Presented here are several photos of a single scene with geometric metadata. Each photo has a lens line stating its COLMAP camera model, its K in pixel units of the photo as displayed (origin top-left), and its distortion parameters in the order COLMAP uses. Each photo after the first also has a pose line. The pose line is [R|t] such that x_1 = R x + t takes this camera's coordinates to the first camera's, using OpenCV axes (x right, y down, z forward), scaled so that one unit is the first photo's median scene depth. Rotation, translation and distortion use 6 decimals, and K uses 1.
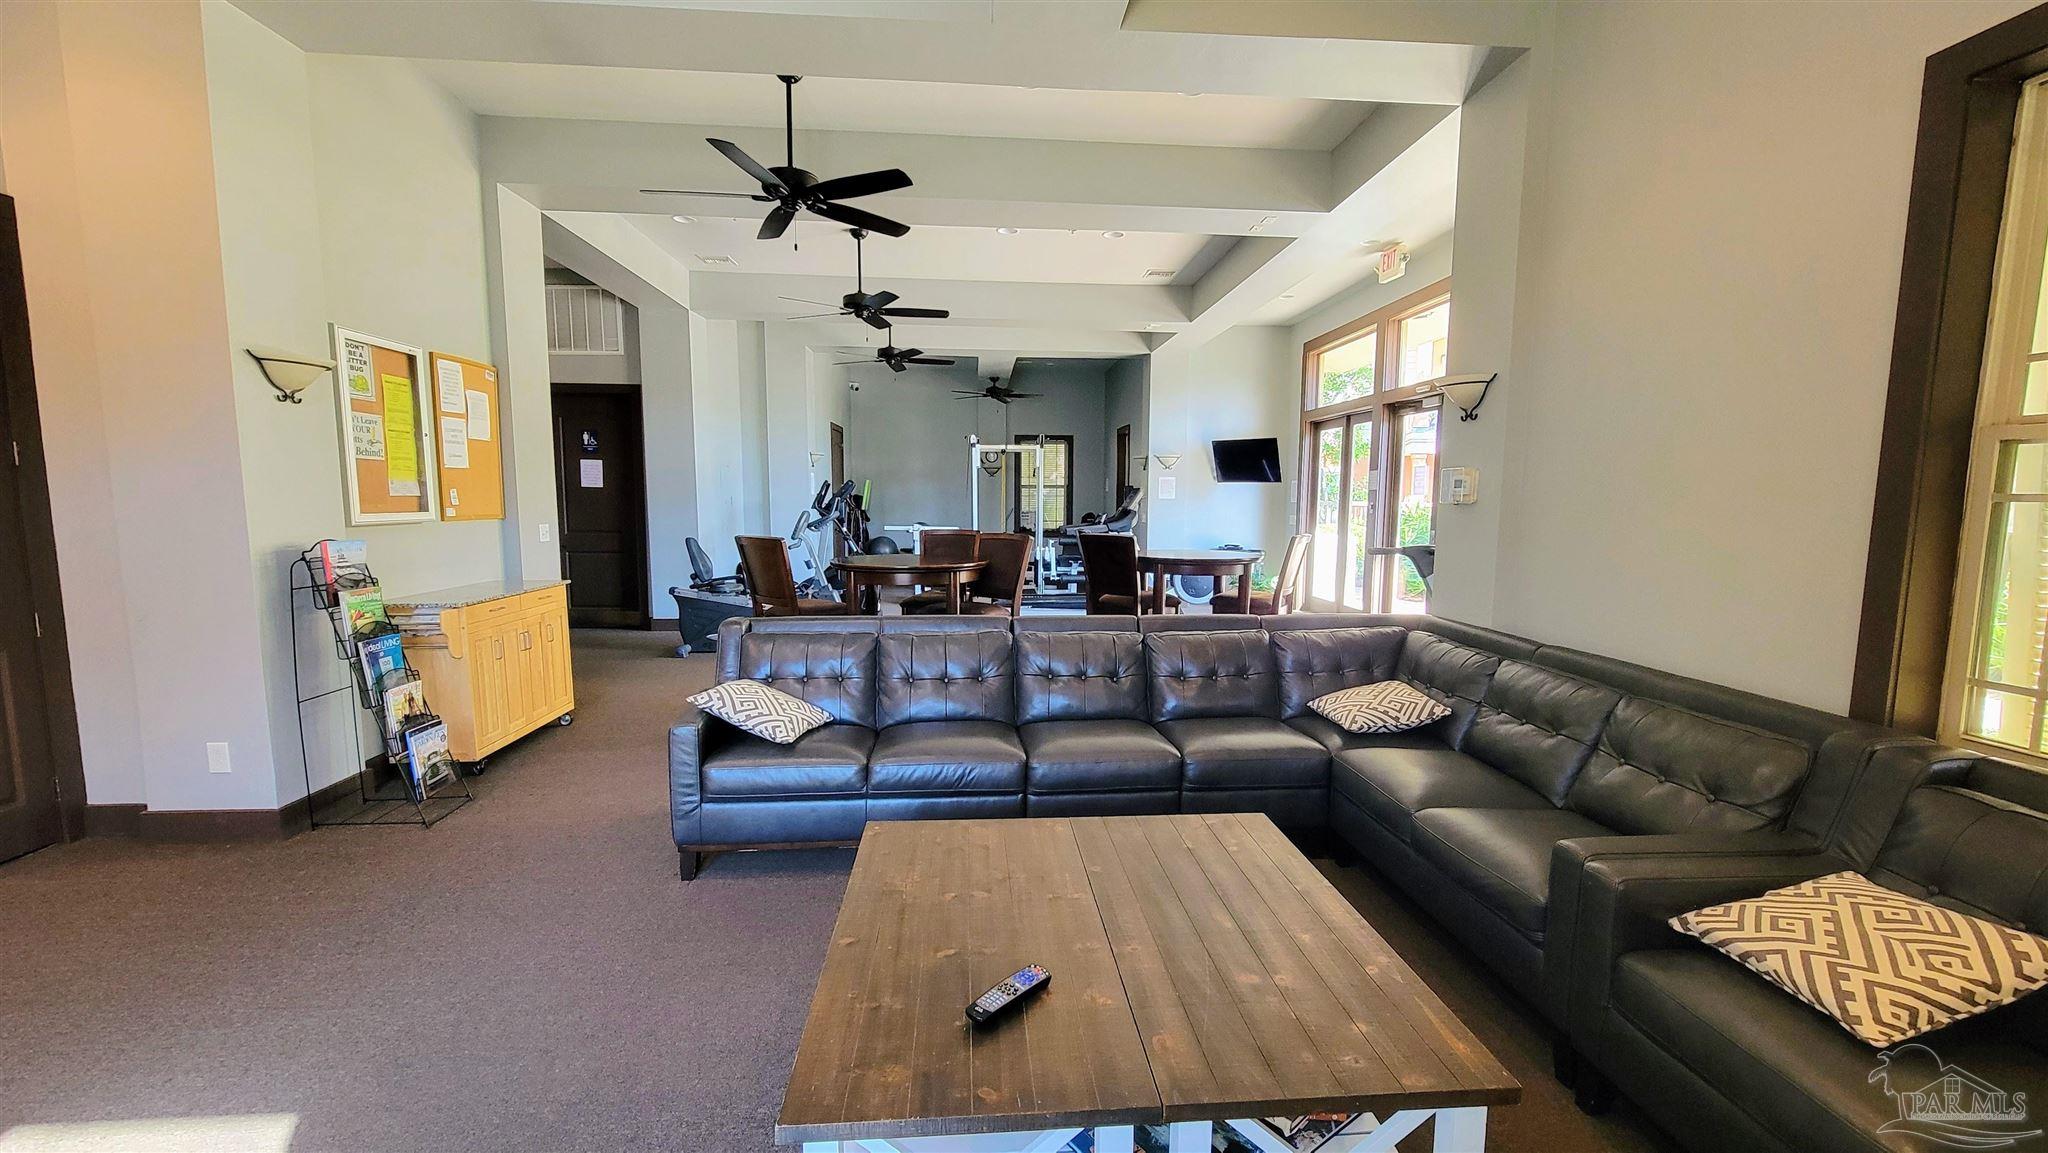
lens RADIAL K [[829.7, 0, 1033.0], [0, 829.7, 588.9], [0, 0, 1]] dist [-0.001752, 0.000590]
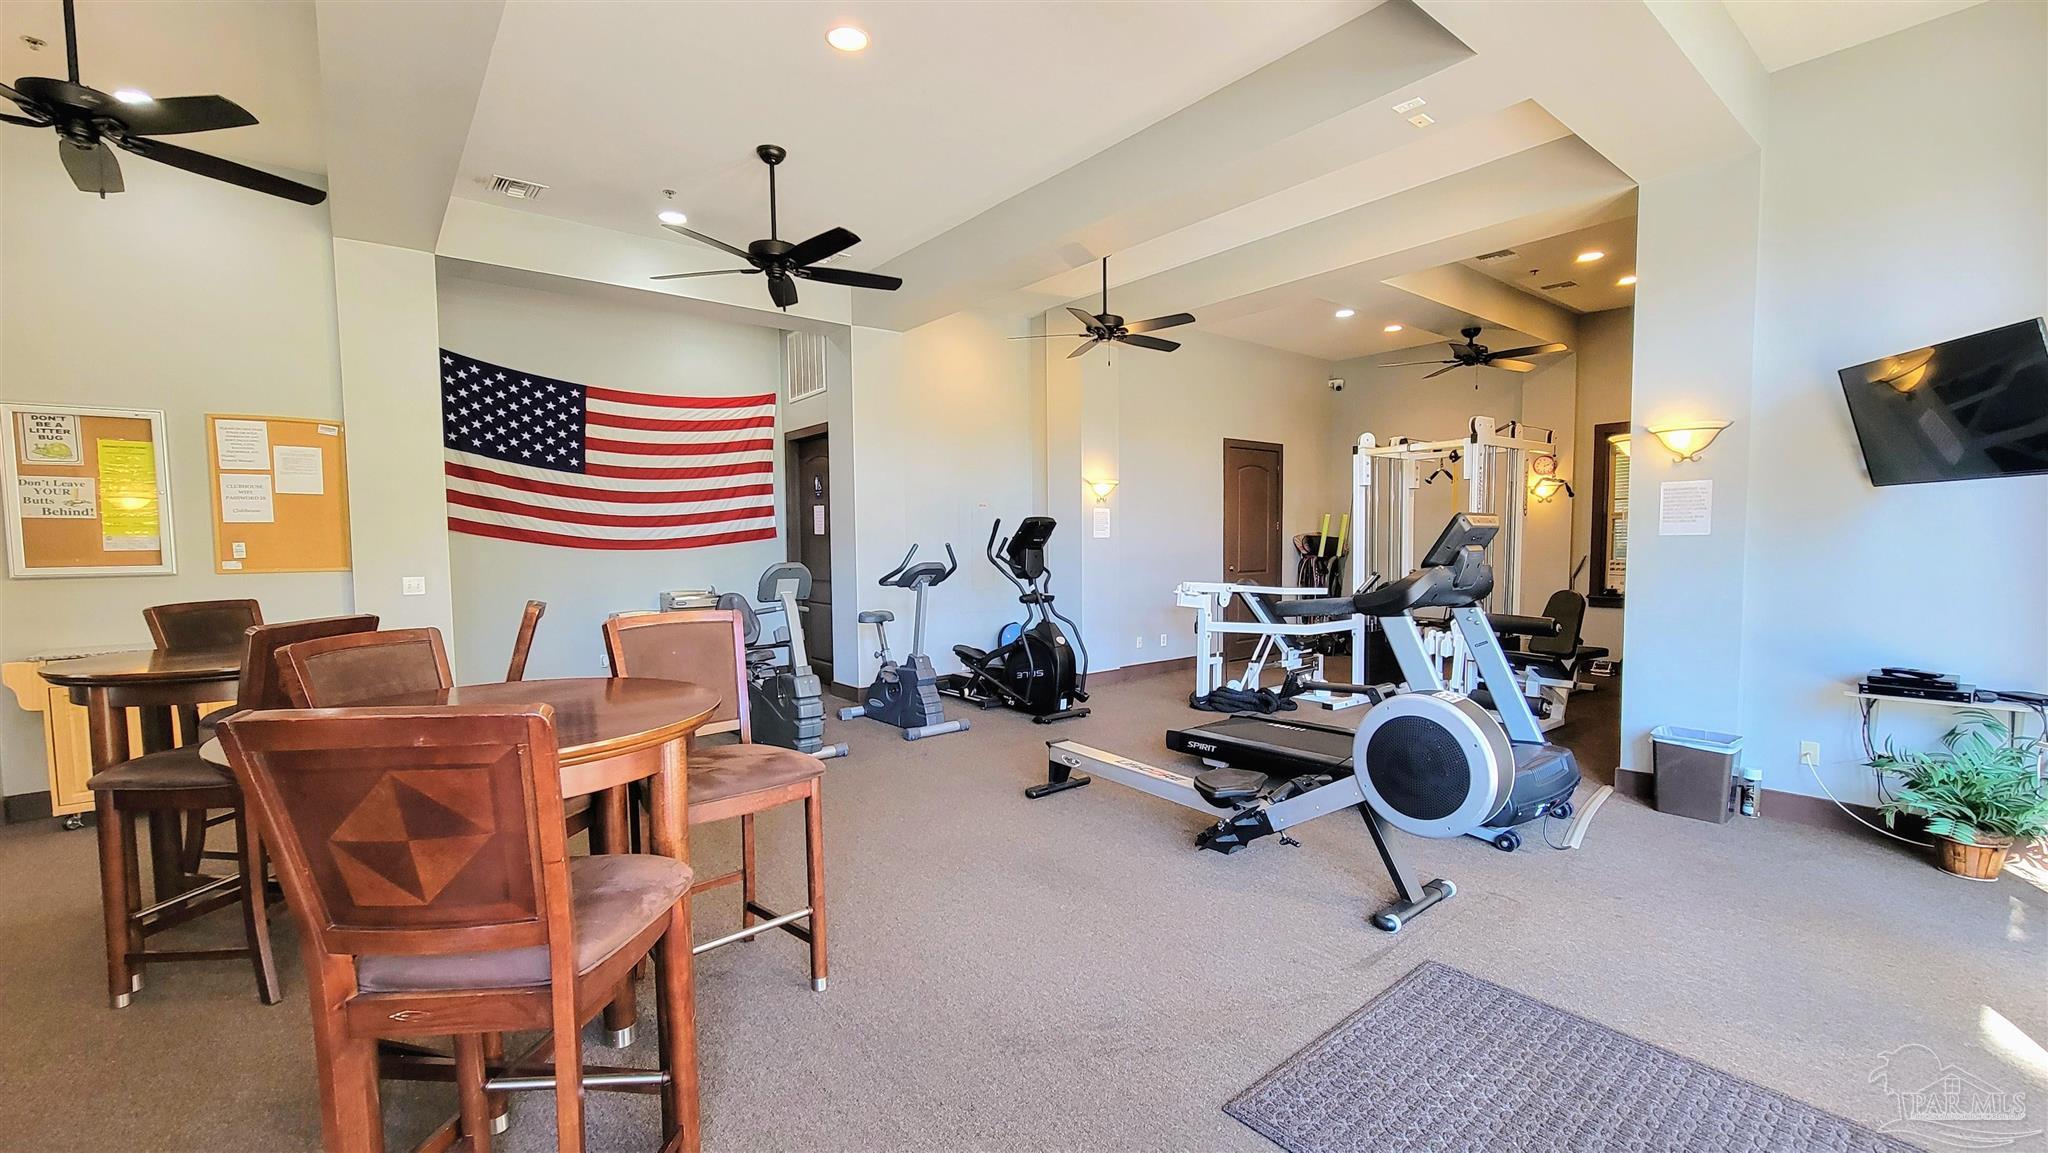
lens RADIAL K [[829.7, 0, 1033.0], [0, 829.7, 588.9], [0, 0, 1]] dist [-0.001752, 0.000590]
pose [[0.565650, 0.039856, -0.823682, 0.881172], [-0.079971, 0.996775, -0.006687, -0.164296], [0.820759, 0.069653, 0.567013, 1.496345]]
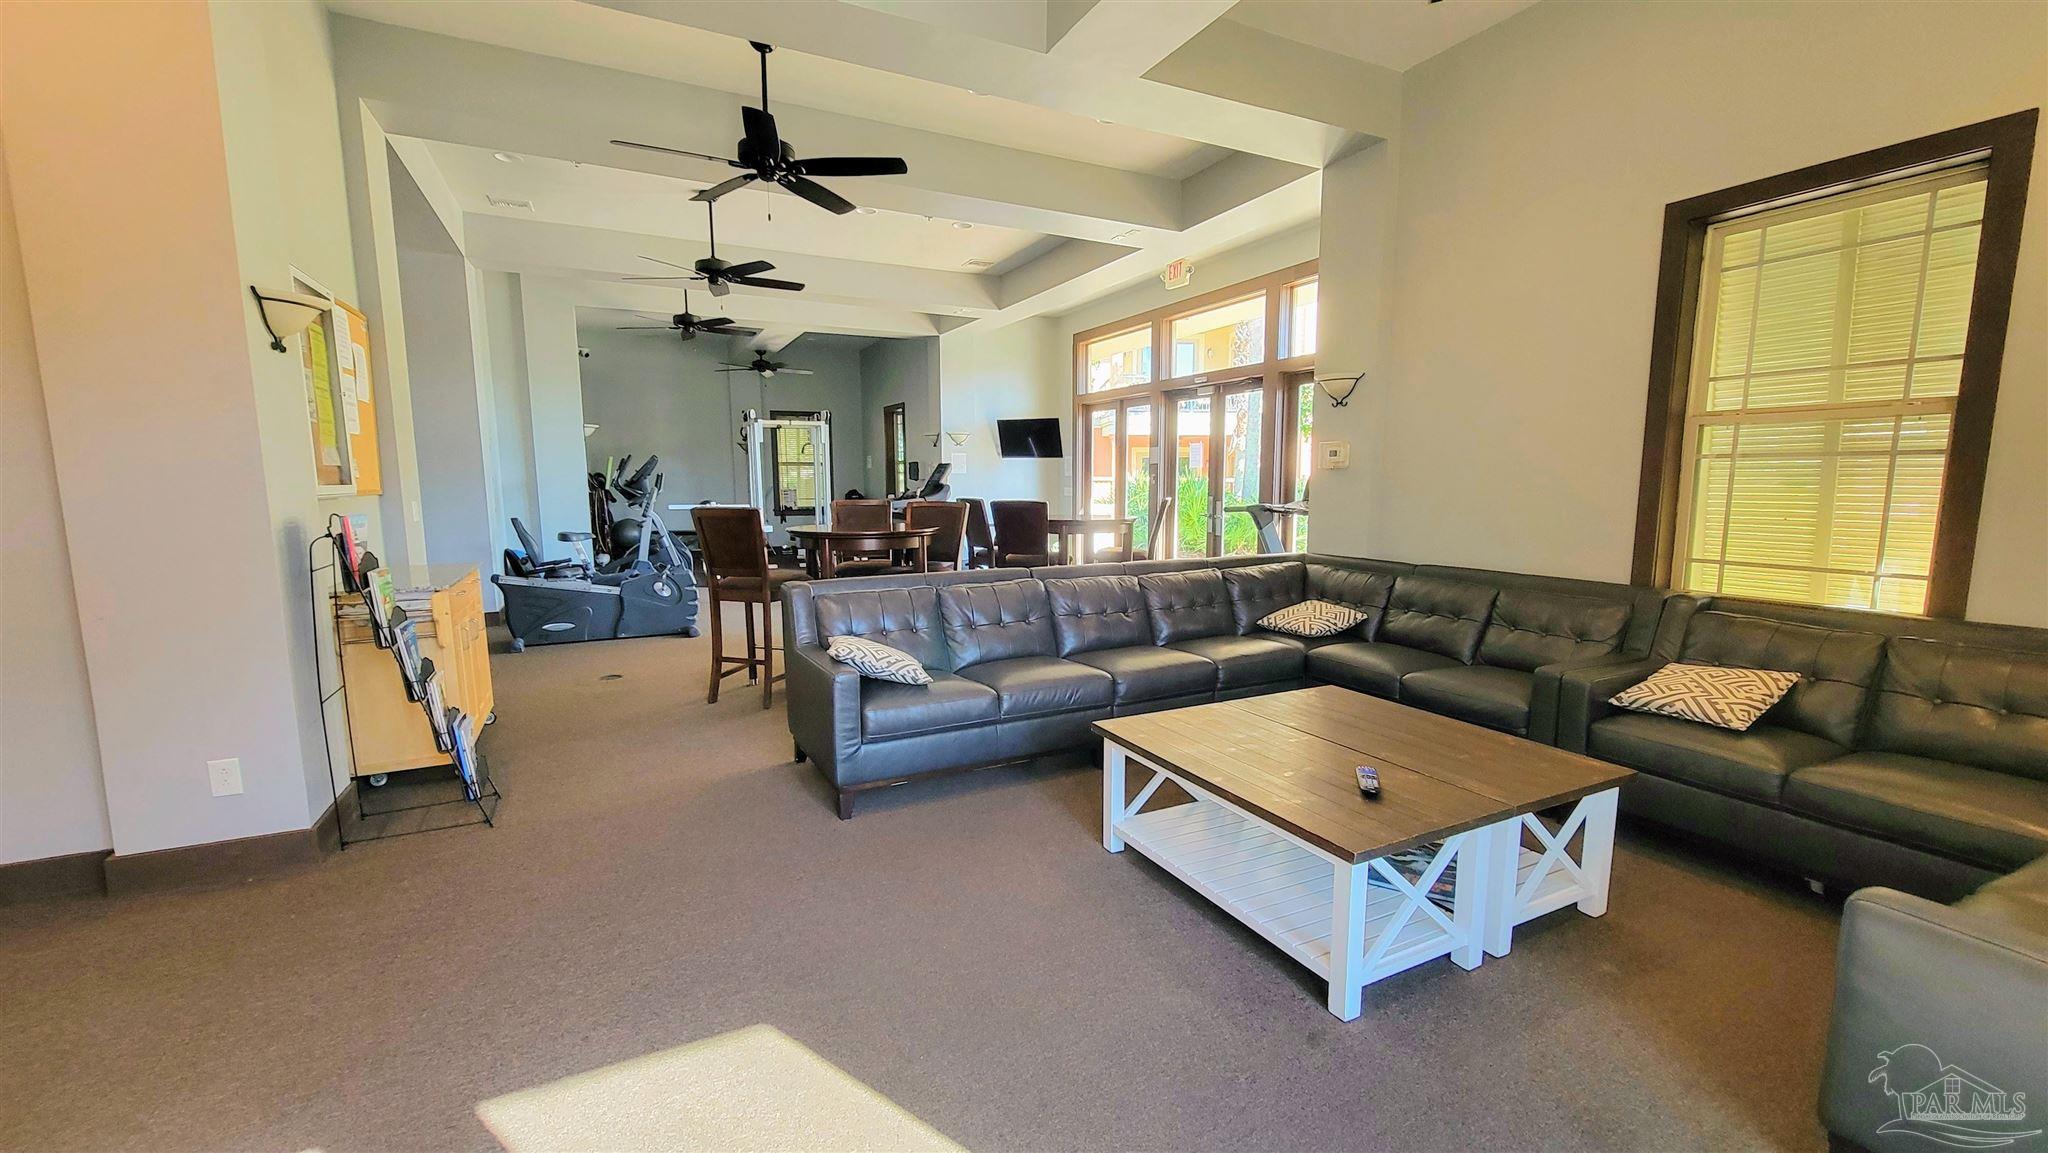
lens RADIAL K [[829.7, 0, 1033.0], [0, 829.7, 588.9], [0, 0, 1]] dist [-0.001752, 0.000590]
pose [[0.923347, -0.059012, 0.379405, -0.464661], [0.050221, 0.998192, 0.033037, 0.024113], [-0.380669, -0.011451, 0.924640, -0.065363]]
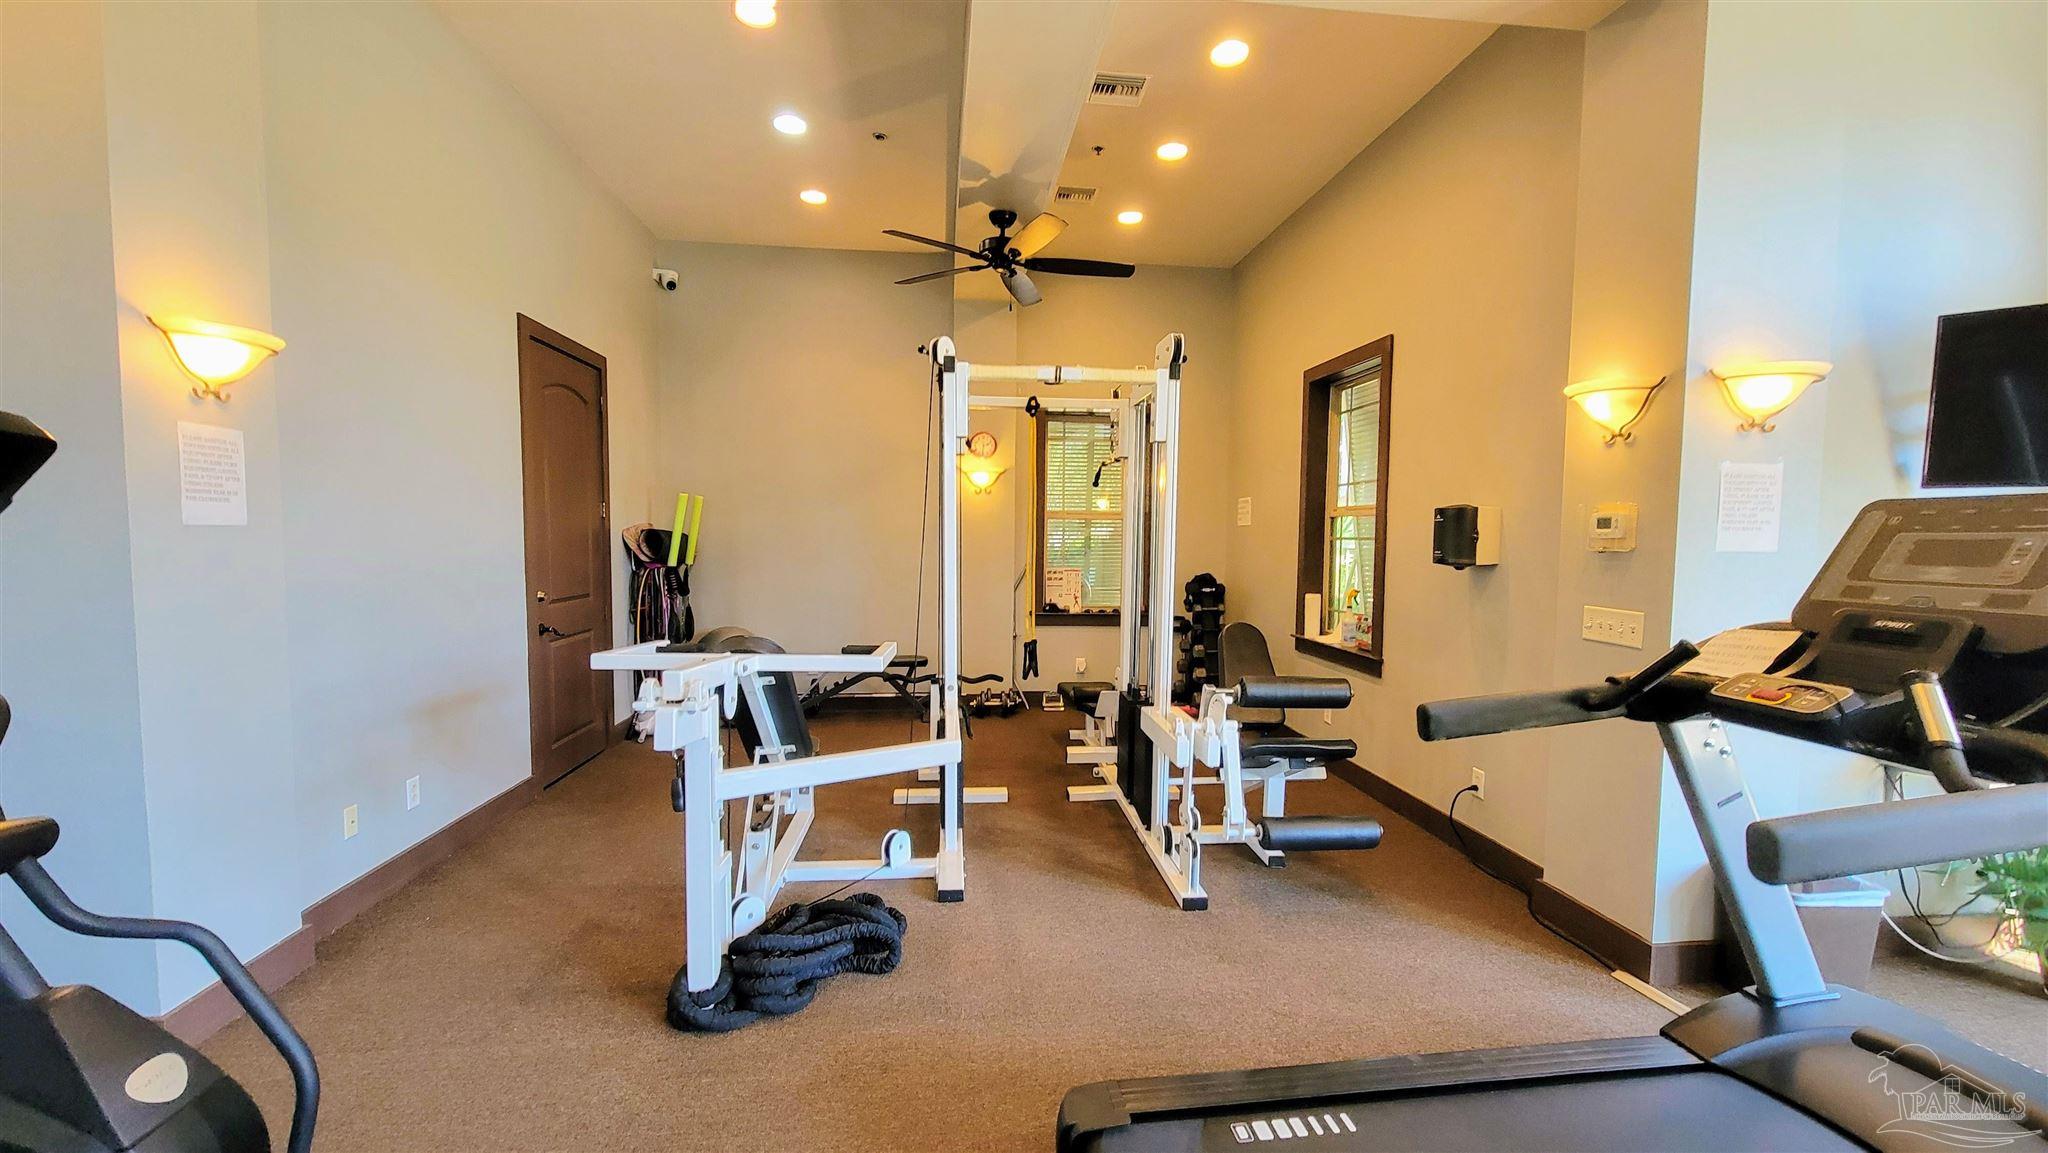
lens RADIAL K [[824.7, 0, 1029.9], [0, 824.7, 589.7], [0, 0, 1]] dist [-0.001839, 0.000038]
pose [[0.999243, 0.006936, 0.038272, -0.164384], [-0.005167, 0.998922, -0.046122, -0.246513], [-0.038550, 0.045889, 0.998202, 2.182365]]
